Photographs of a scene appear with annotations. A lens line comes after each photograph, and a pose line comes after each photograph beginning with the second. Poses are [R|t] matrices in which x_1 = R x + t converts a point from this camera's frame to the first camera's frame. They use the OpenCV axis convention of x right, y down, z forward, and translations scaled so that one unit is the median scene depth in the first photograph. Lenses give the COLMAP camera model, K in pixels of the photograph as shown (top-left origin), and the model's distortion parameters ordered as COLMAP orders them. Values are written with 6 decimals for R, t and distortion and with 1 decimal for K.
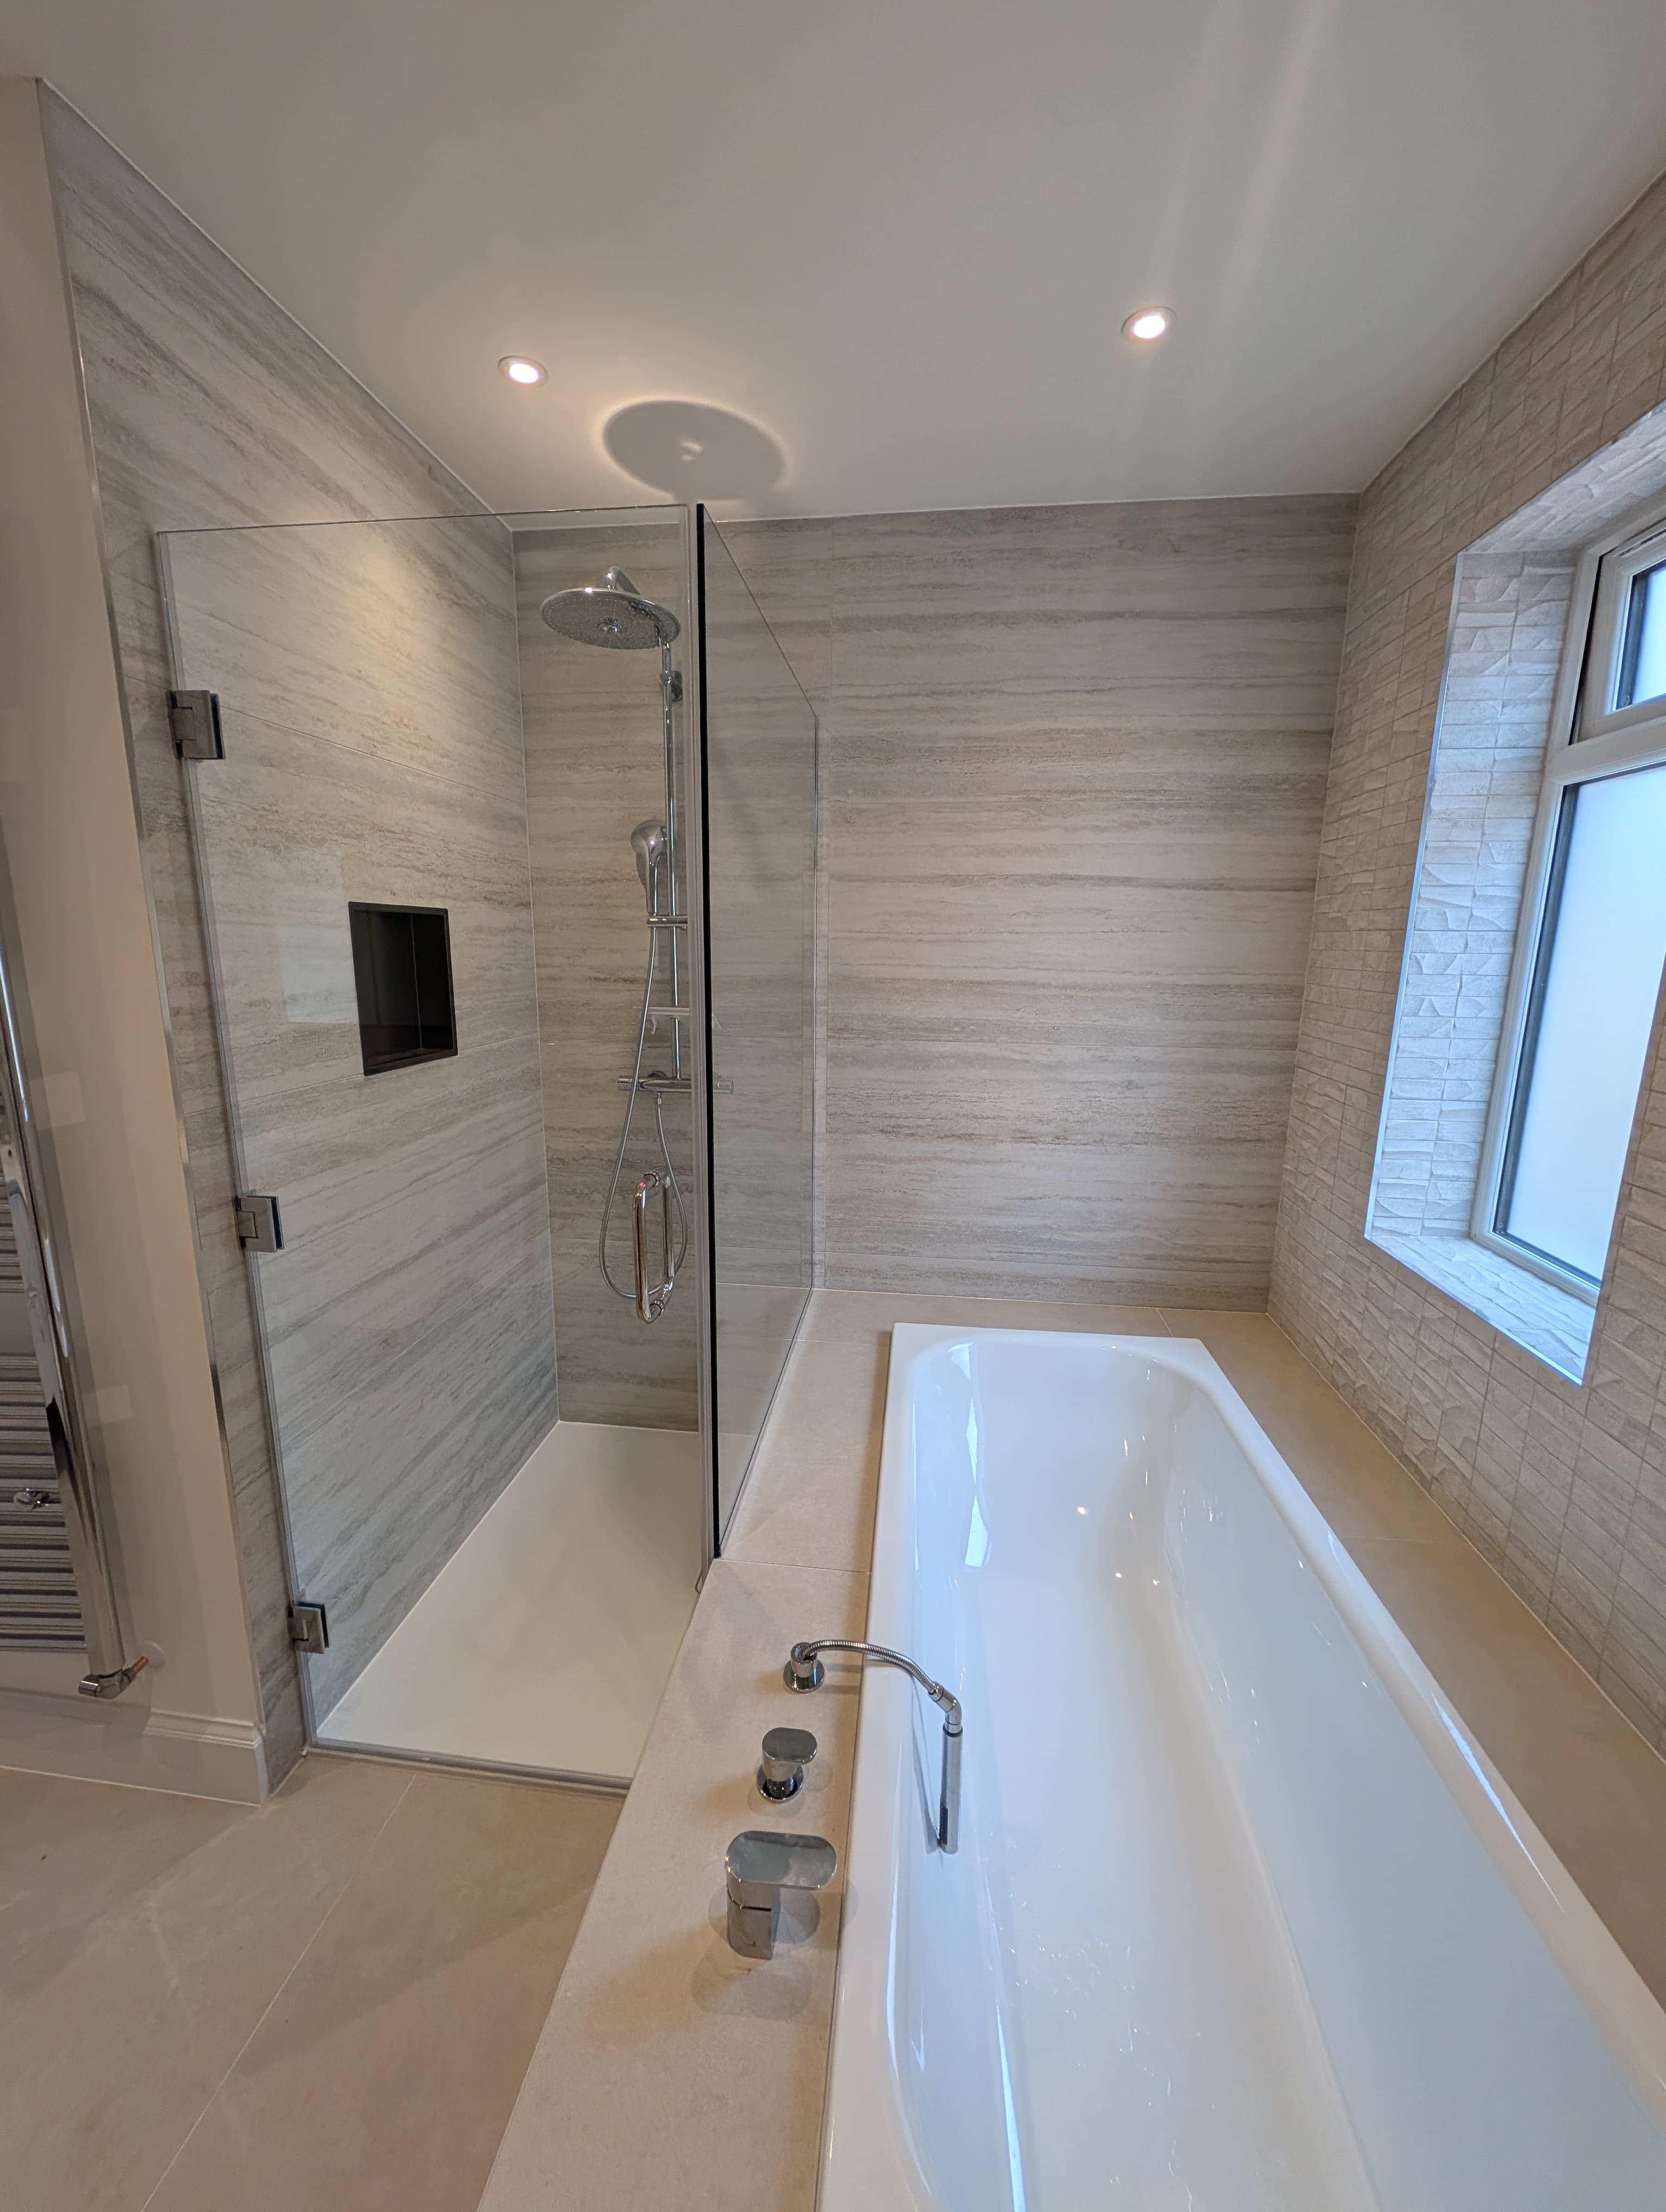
lens RADIAL K [[853.4, 0, 835.9], [0, 853.4, 1096.1], [0, 0, 1]] dist [0.000501, -0.000064]
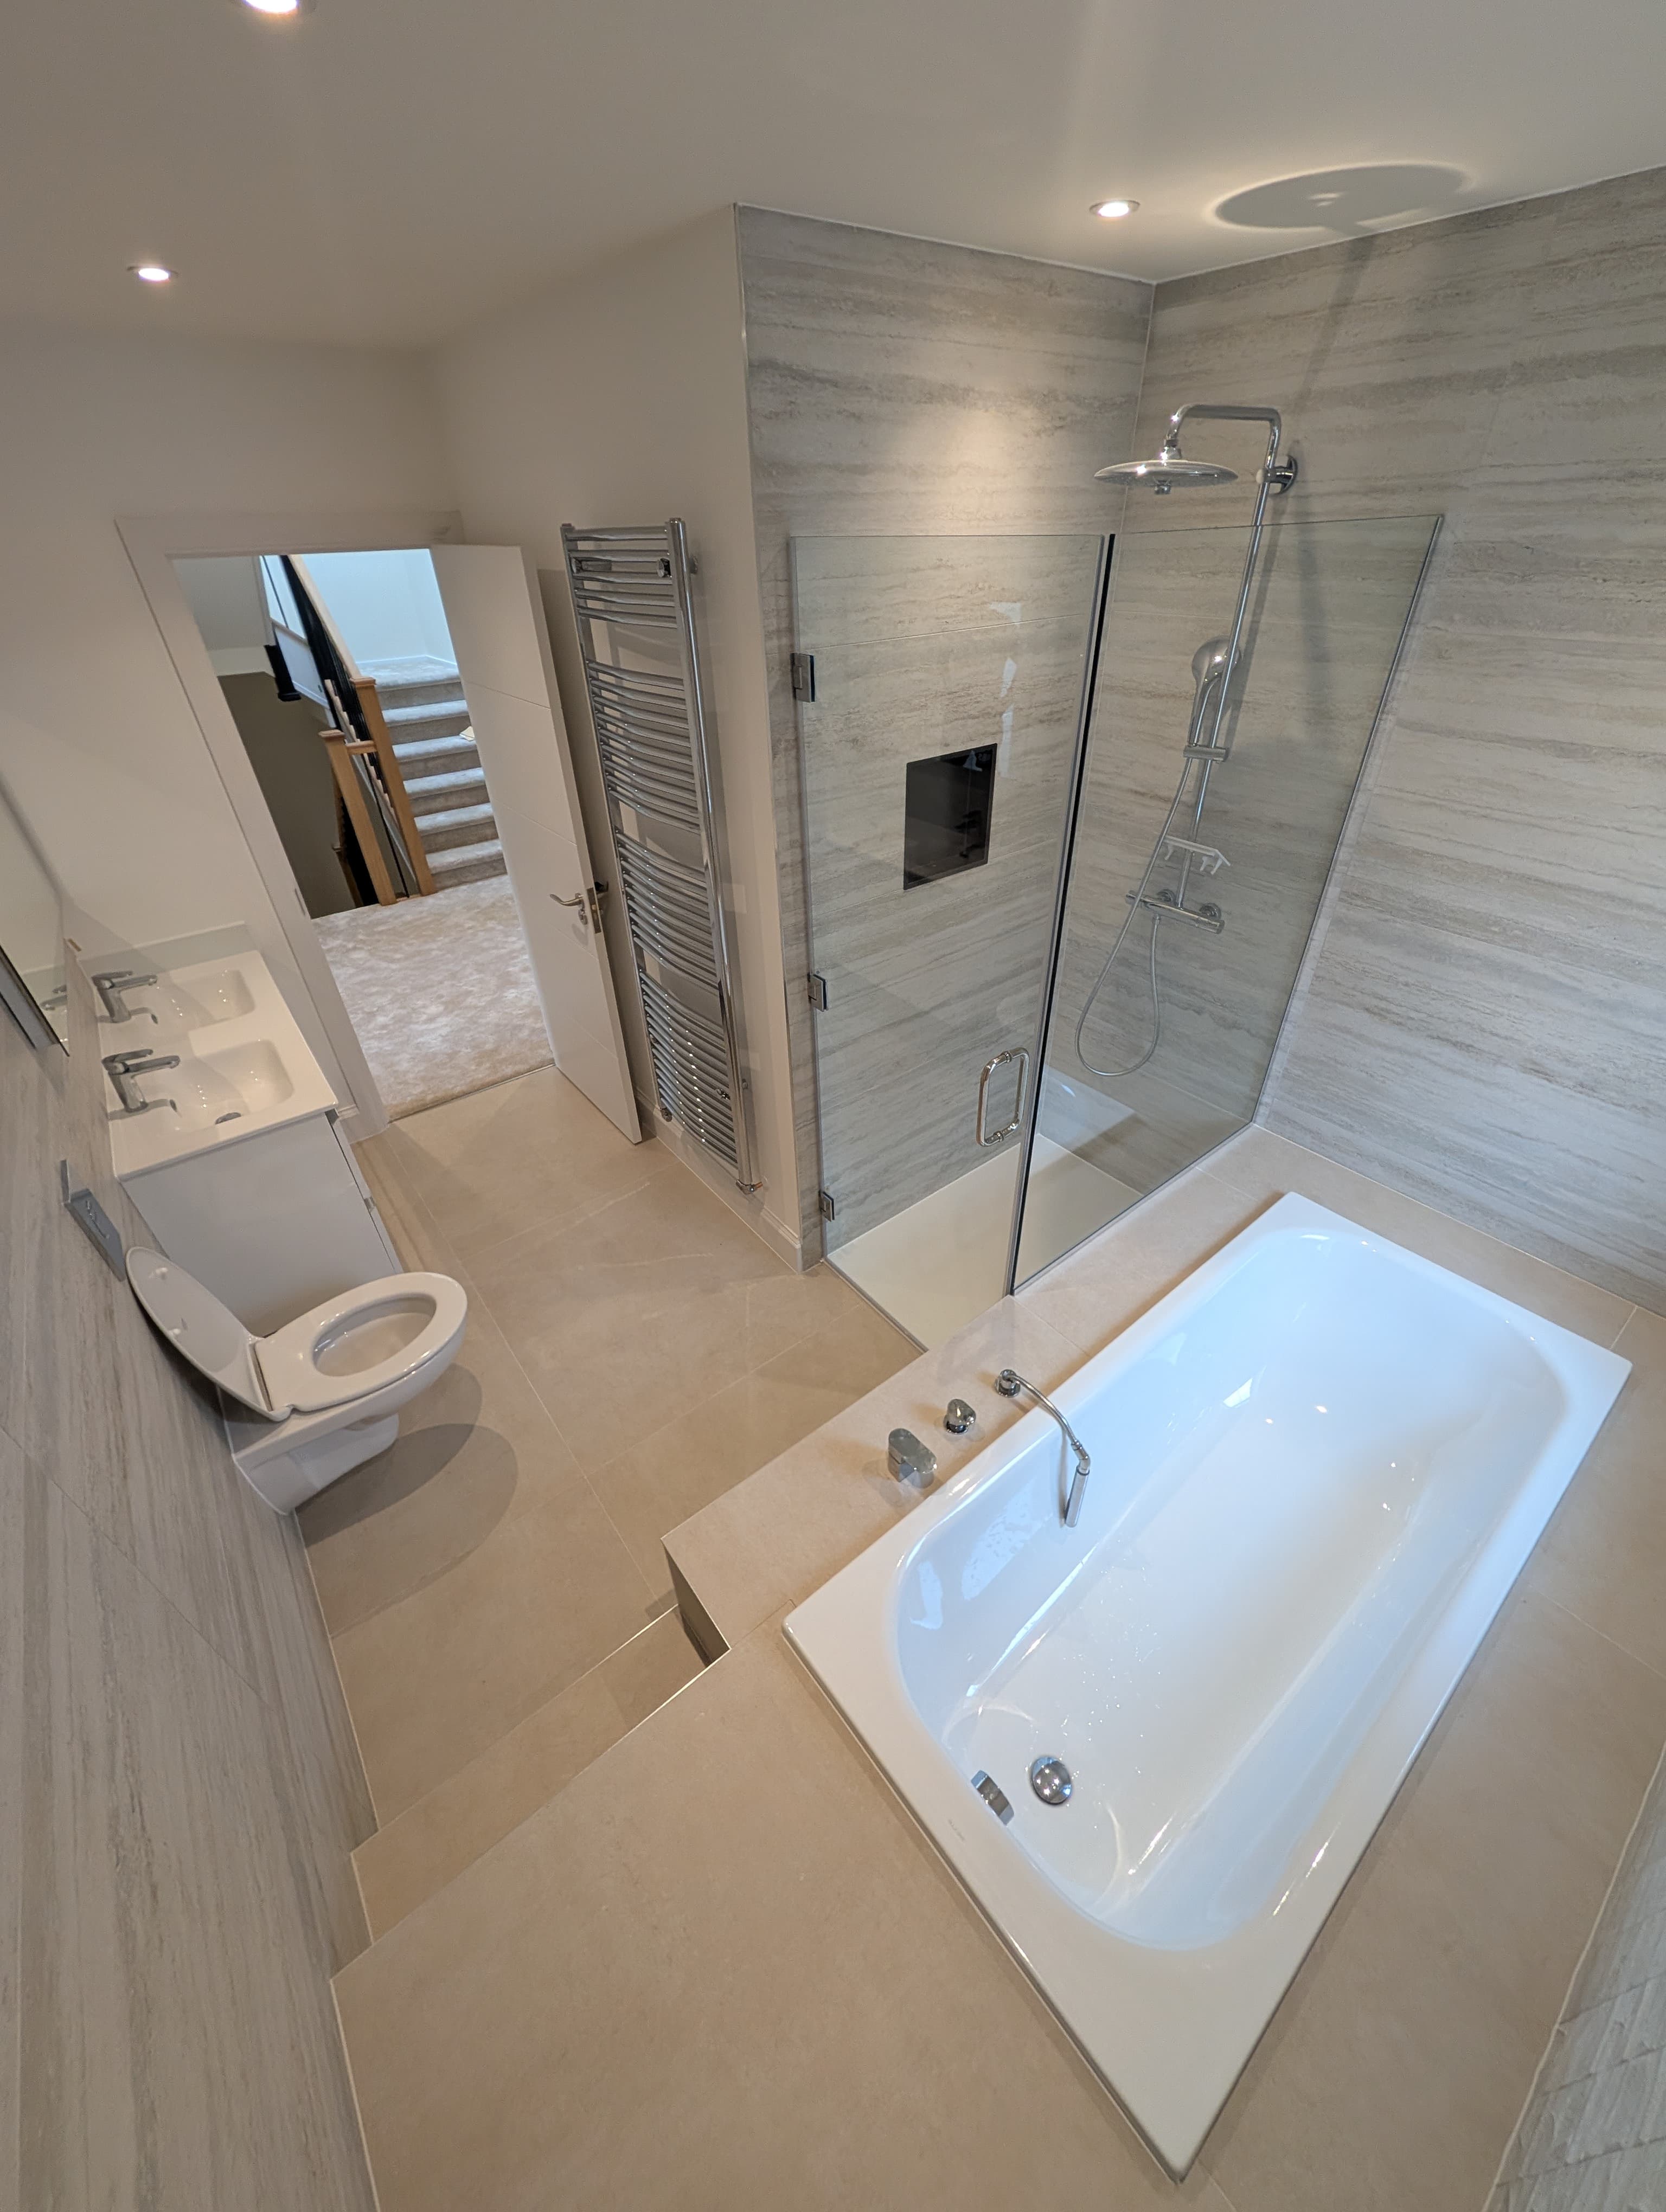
lens RADIAL K [[853.4, 0, 835.6], [0, 853.4, 1095.4], [0, 0, 1]] dist [0.000501, -0.000064]
pose [[0.708231, 0.370397, -0.601011, 0.286210], [-0.098150, 0.894706, 0.435738, -0.272408], [0.699124, -0.249615, 0.670013, -0.089797]]
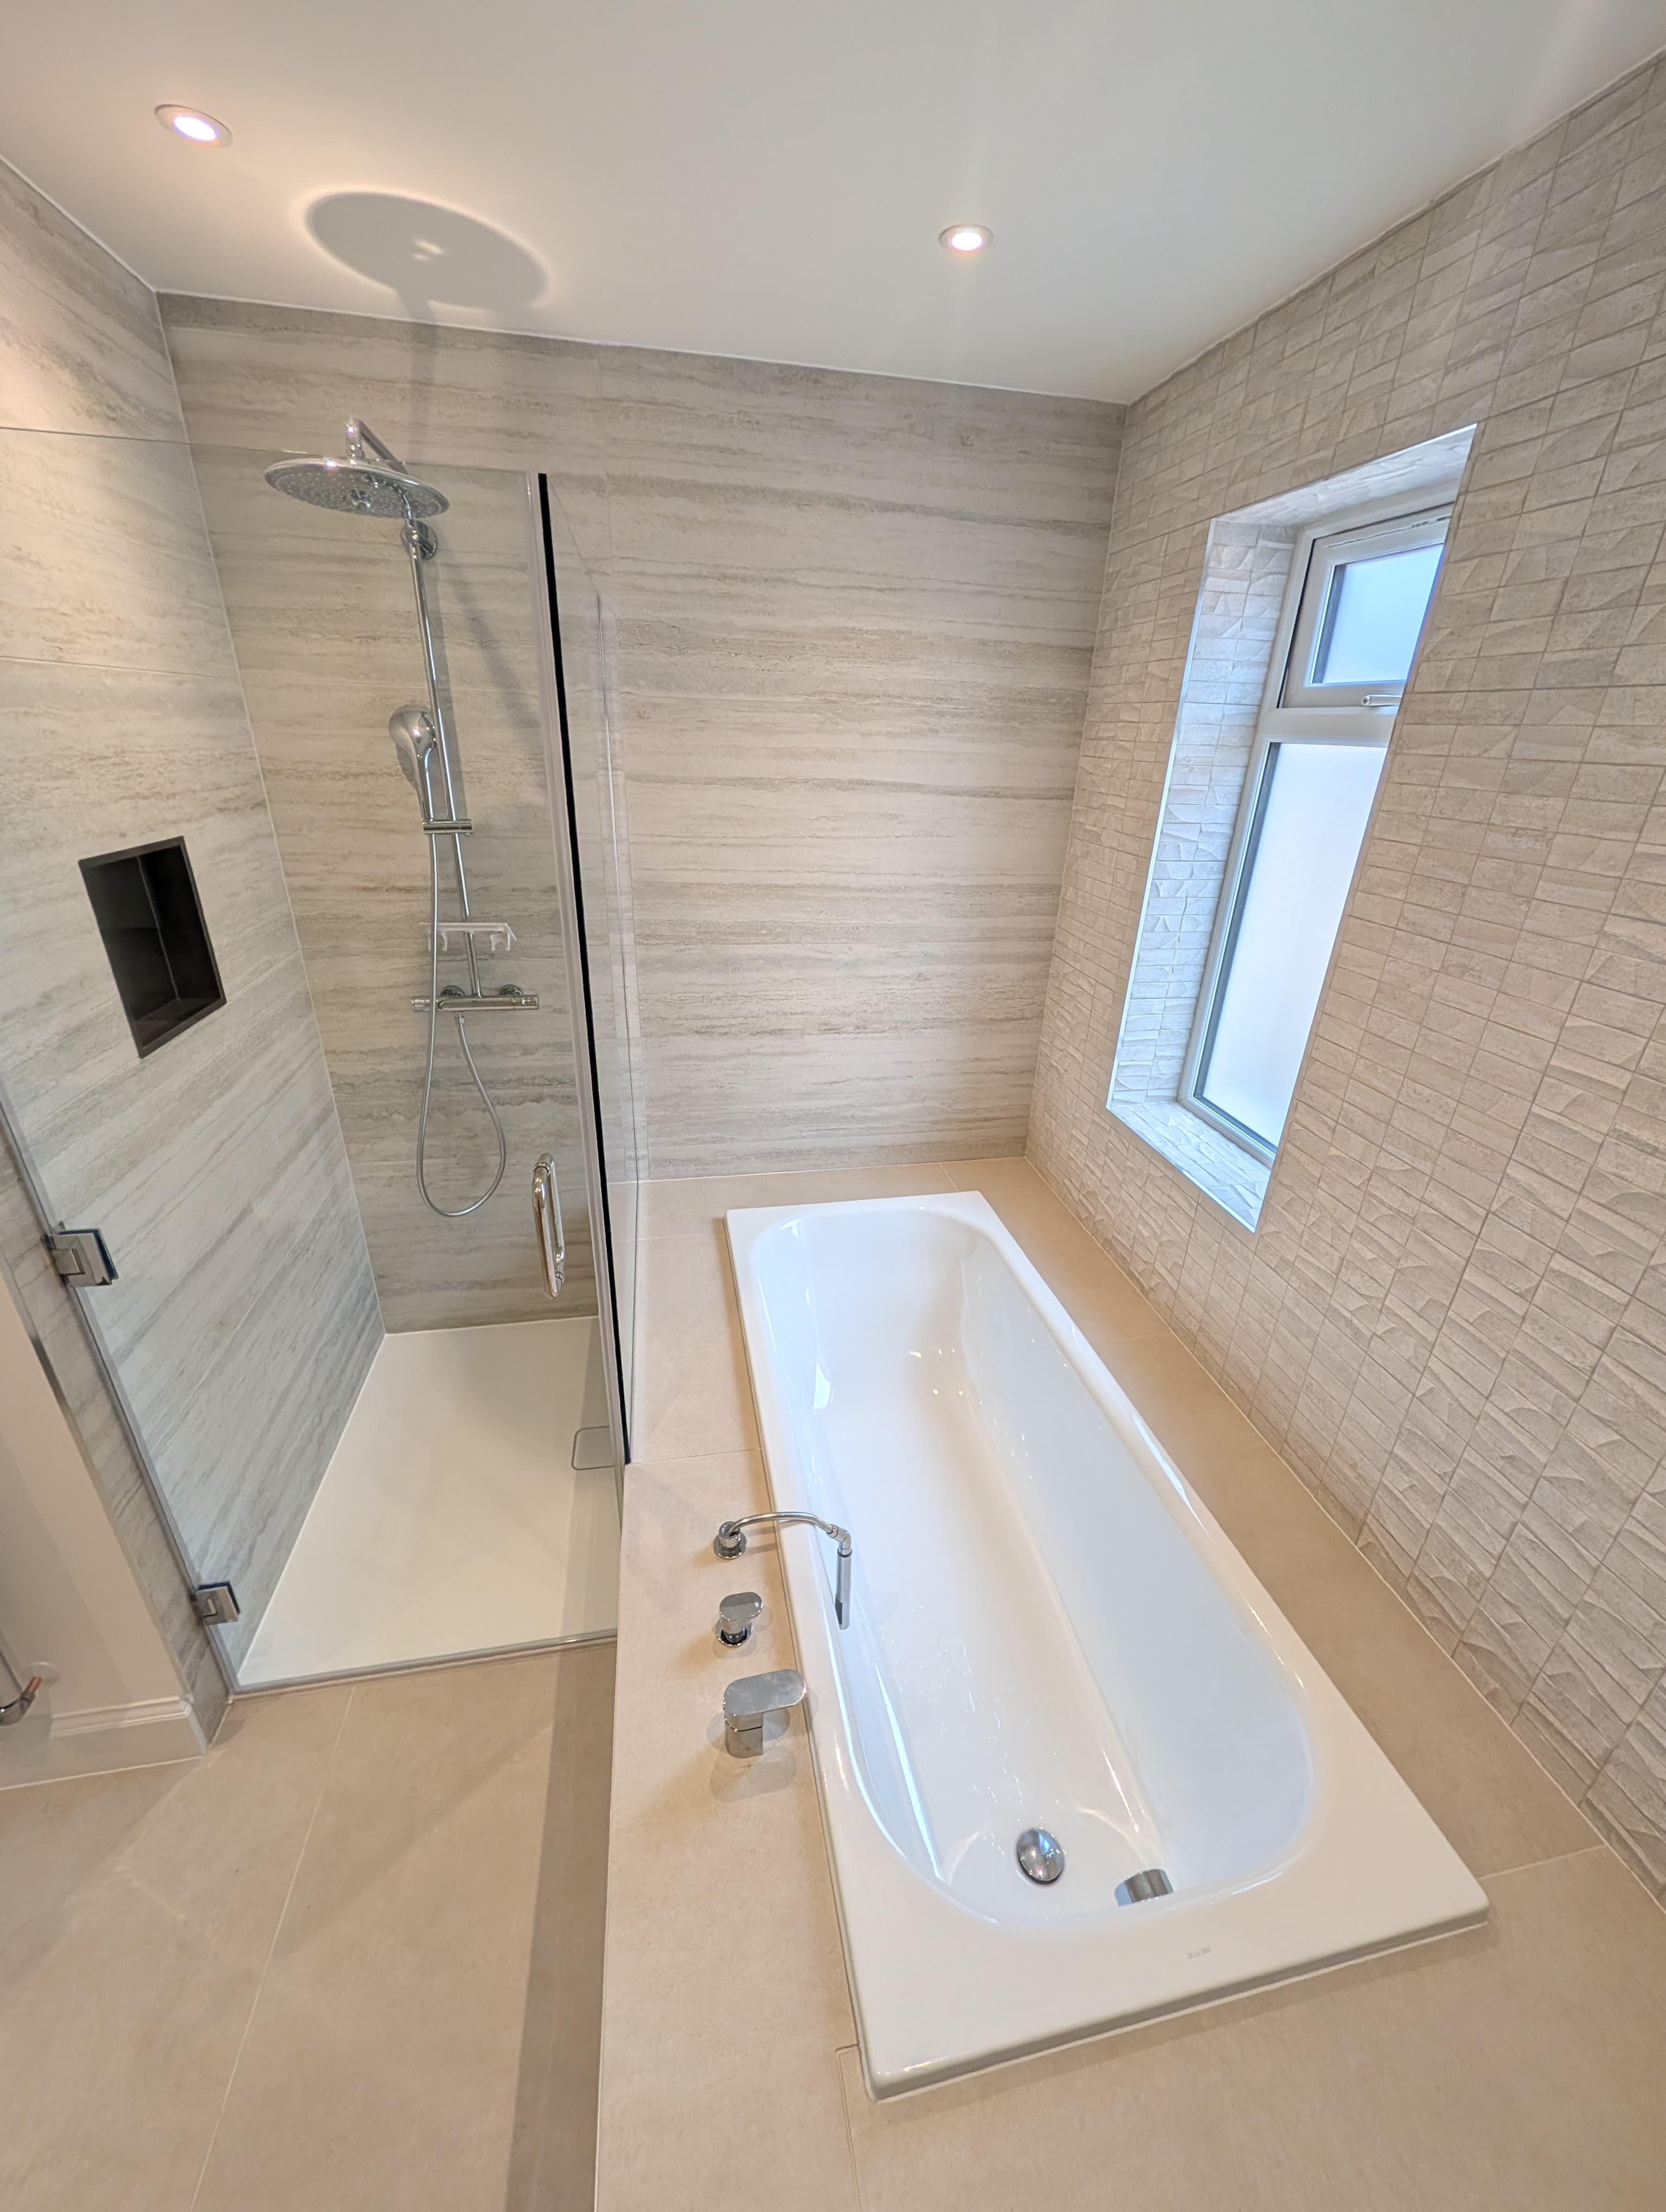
lens RADIAL K [[853.4, 0, 837.4], [0, 853.4, 1096.6], [0, 0, 1]] dist [0.000501, -0.000064]
pose [[0.952867, -0.101479, 0.285915, -0.103214], [0.033043, 0.971508, 0.234692, -0.142845], [-0.301585, -0.214183, 0.929071, -0.038431]]
